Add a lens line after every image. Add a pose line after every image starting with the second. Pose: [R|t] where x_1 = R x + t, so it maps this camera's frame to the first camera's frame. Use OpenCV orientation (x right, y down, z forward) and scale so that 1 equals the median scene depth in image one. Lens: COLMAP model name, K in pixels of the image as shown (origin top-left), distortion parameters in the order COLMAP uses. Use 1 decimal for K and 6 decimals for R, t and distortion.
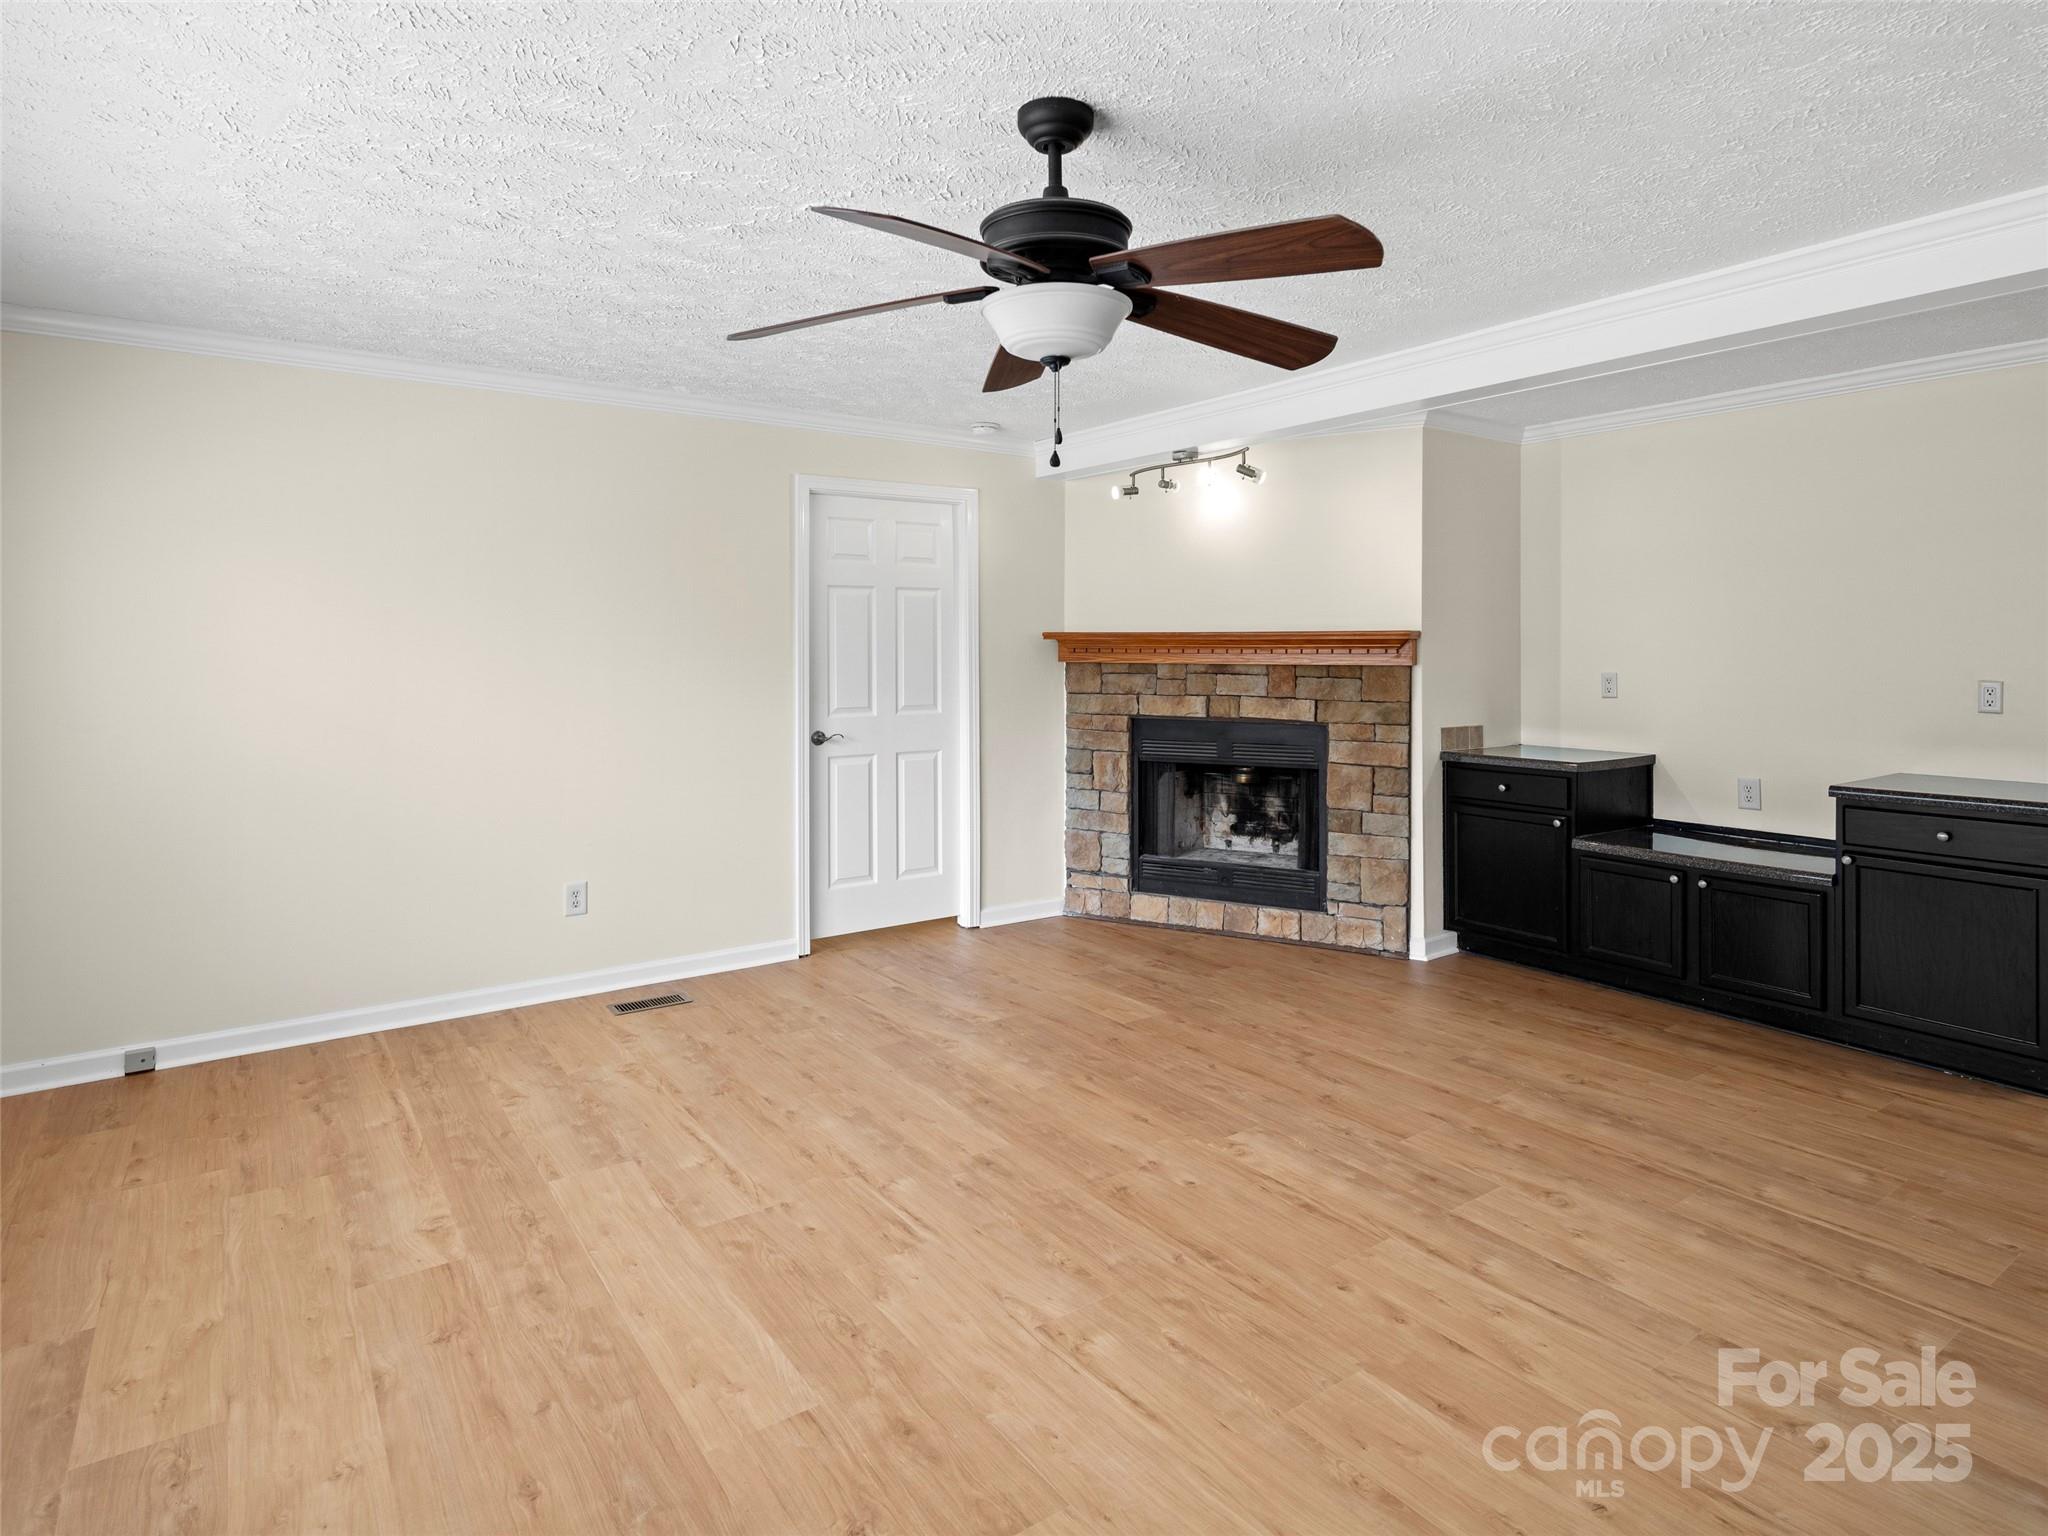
lens RADIAL K [[1133.9, 0, 1046.7], [0, 1133.9, 636.3], [0, 0, 1]] dist [0.017669, -0.010486]
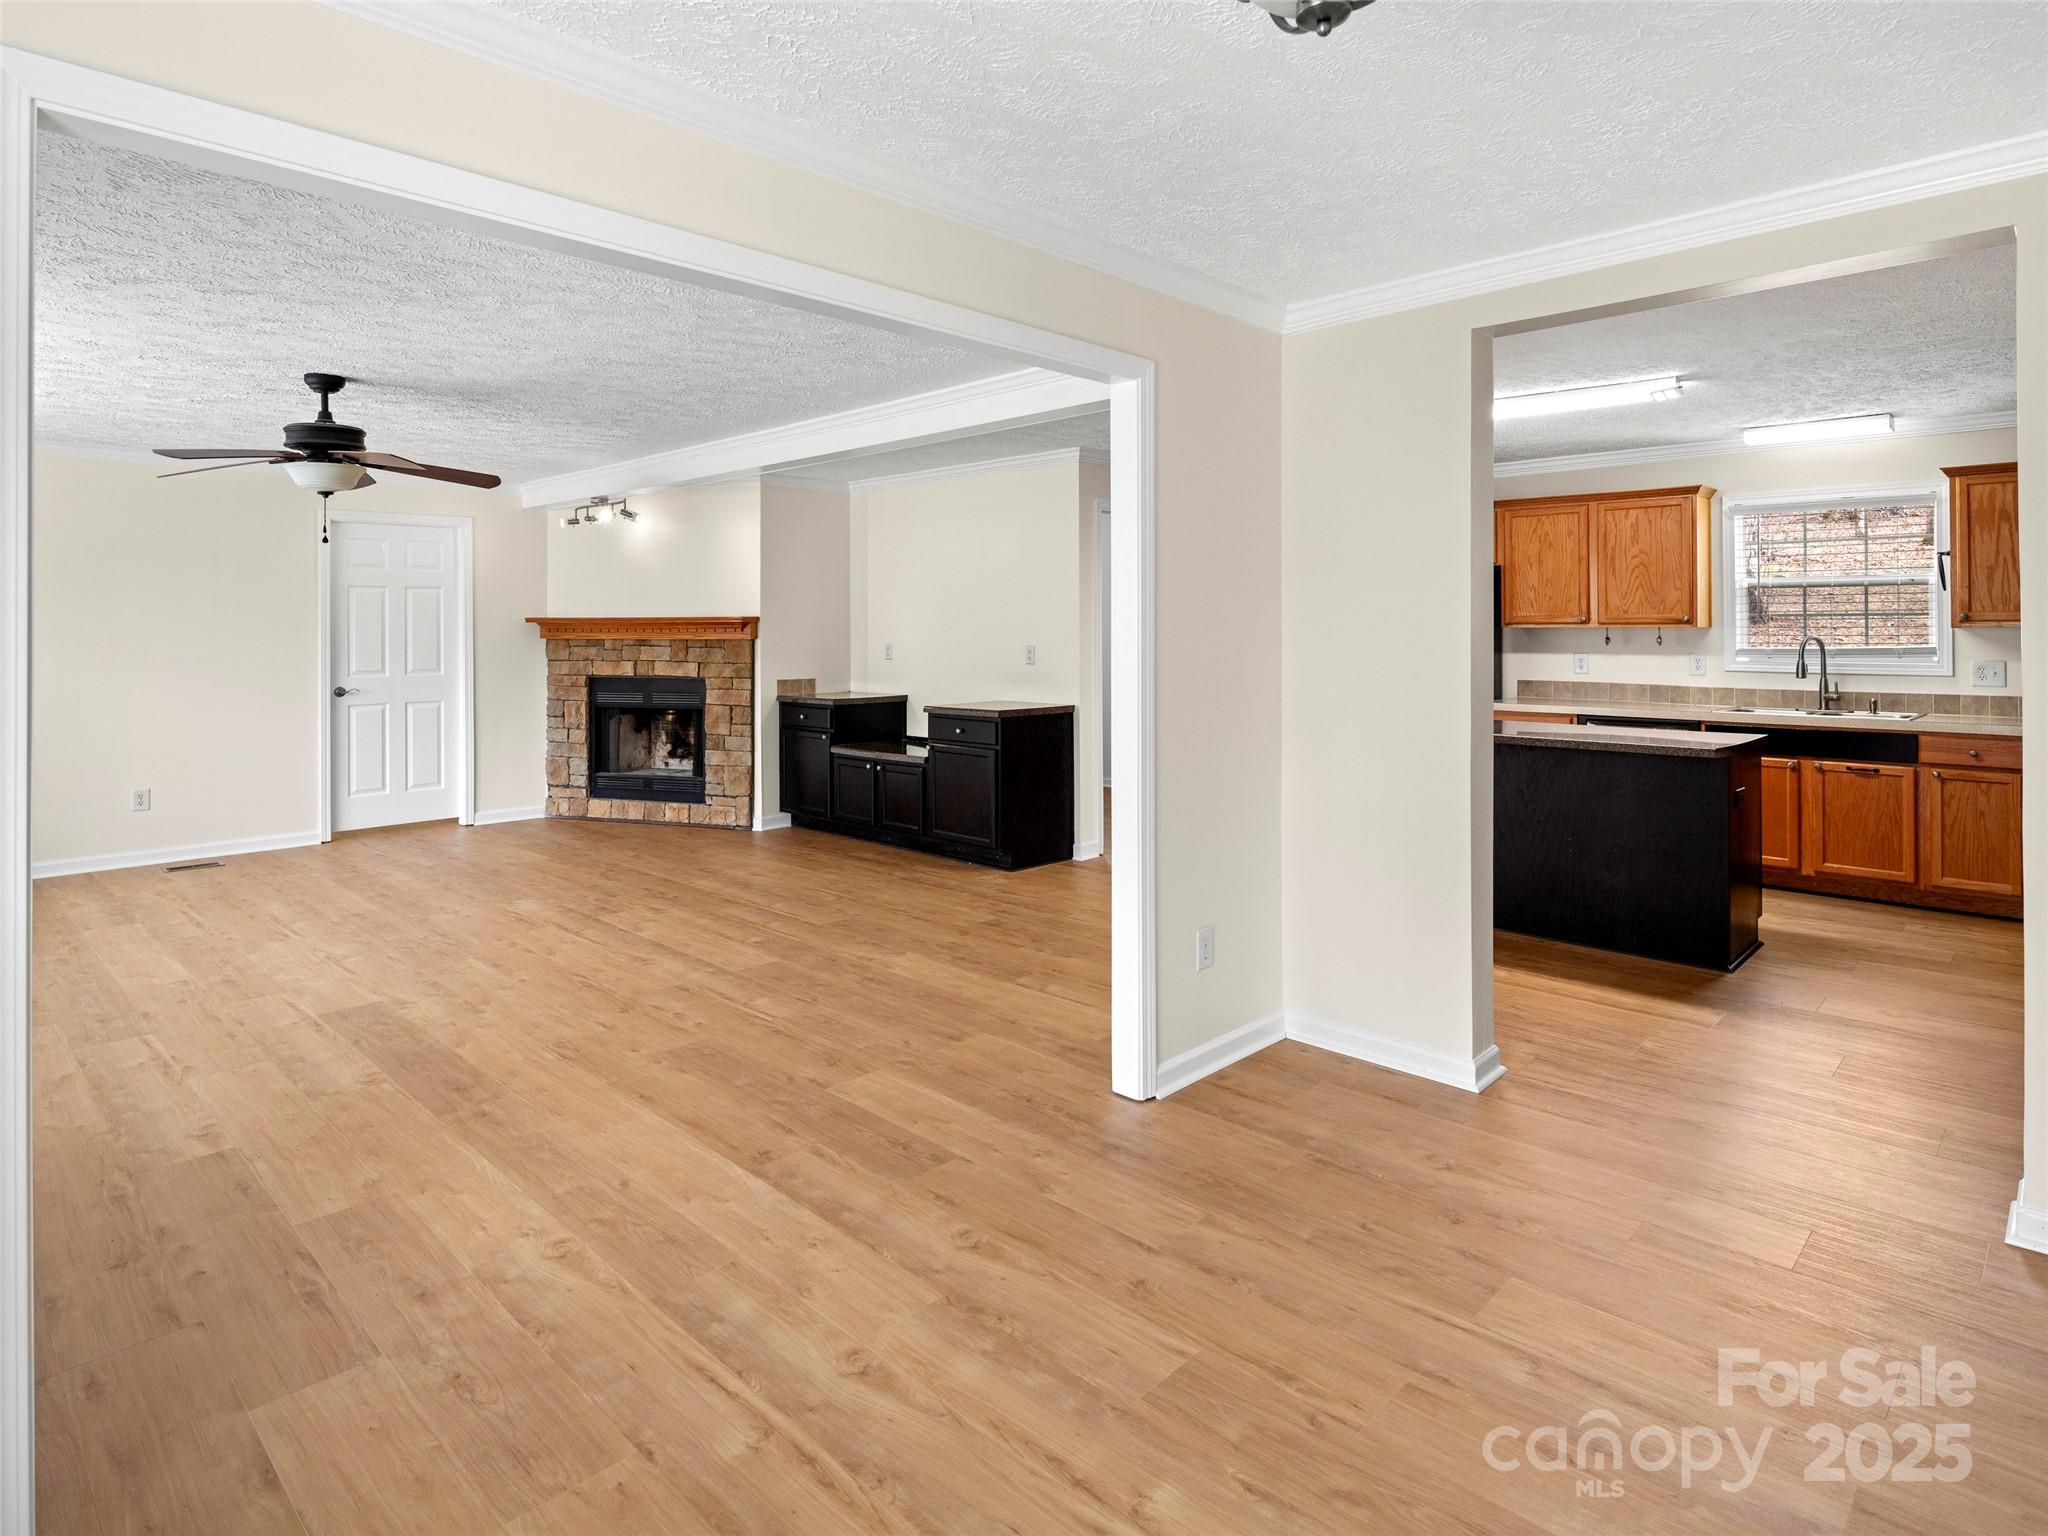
lens RADIAL K [[1118.0, 0, 998.4], [0, 1118.0, 625.4], [0, 0, 1]] dist [-0.003802, -0.001948]
pose [[0.987377, -0.003151, 0.158354, 0.409133], [0.002076, 0.999974, 0.006954, -0.002812], [-0.158372, -0.006537, 0.987358, -0.540533]]
